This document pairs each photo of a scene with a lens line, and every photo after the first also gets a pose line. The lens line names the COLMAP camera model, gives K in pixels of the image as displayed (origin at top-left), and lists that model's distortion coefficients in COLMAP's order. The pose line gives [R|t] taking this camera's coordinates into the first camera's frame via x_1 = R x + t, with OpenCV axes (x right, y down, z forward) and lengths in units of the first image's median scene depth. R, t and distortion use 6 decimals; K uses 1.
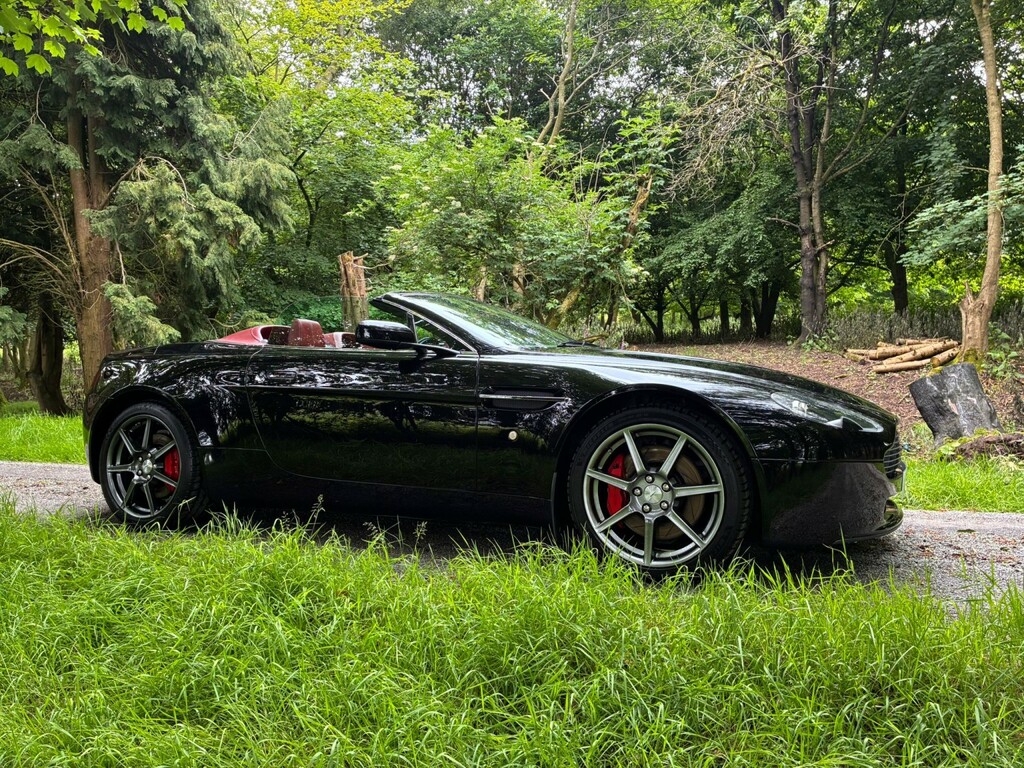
lens RADIAL K [[772.0, 0, 508.9], [0, 772.0, 382.1], [0, 0, 1]] dist [0.050523, -0.070799]
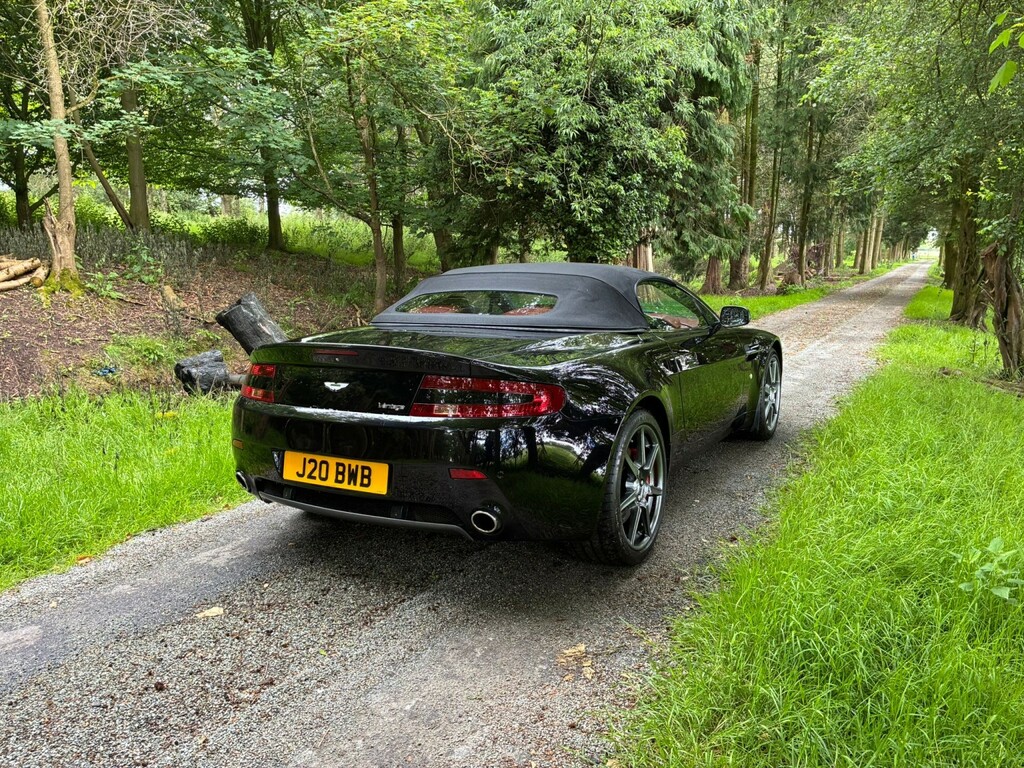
lens RADIAL K [[772.0, 0, 513.3], [0, 772.0, 377.6], [0, 0, 1]] dist [0.050523, -0.070799]
pose [[0.085045, -0.139905, 0.986506, -0.419168], [0.010091, 0.990163, 0.139554, -0.040479], [-0.996326, -0.001914, 0.085620, 0.347480]]
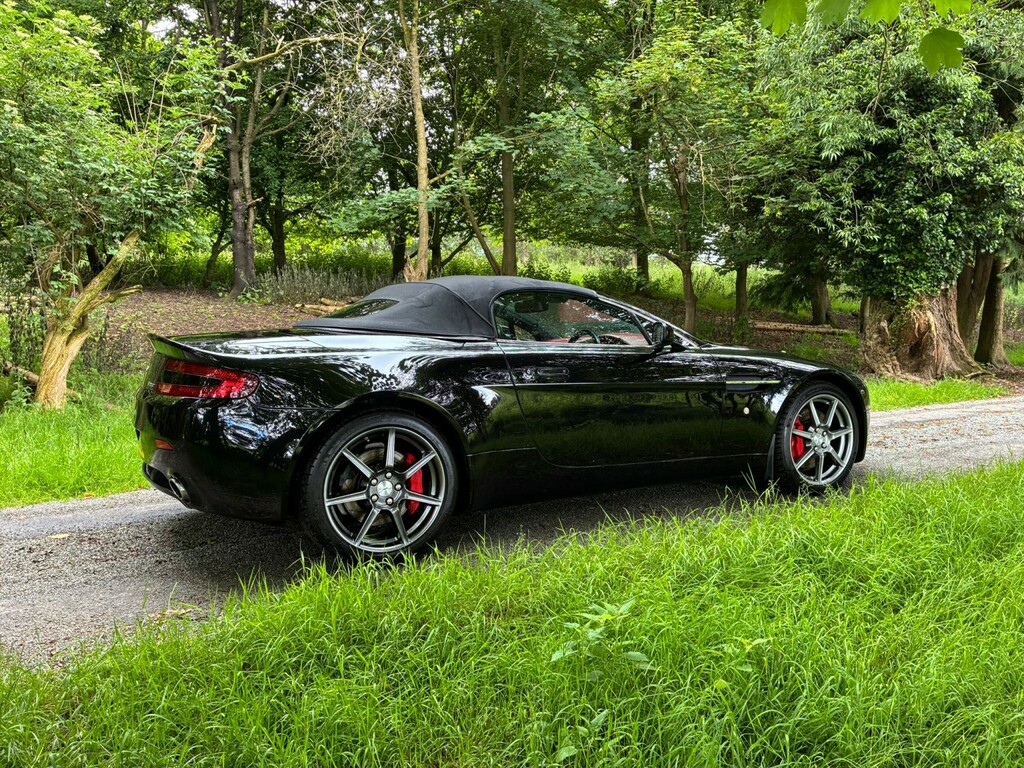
lens RADIAL K [[772.0, 0, 512.7], [0, 772.0, 383.0], [0, 0, 1]] dist [0.050523, -0.070799]
pose [[0.598506, -0.064086, 0.798551, -0.338905], [0.001591, 0.996888, 0.078811, -0.022452], [-0.801117, -0.045899, 0.596745, 0.133623]]
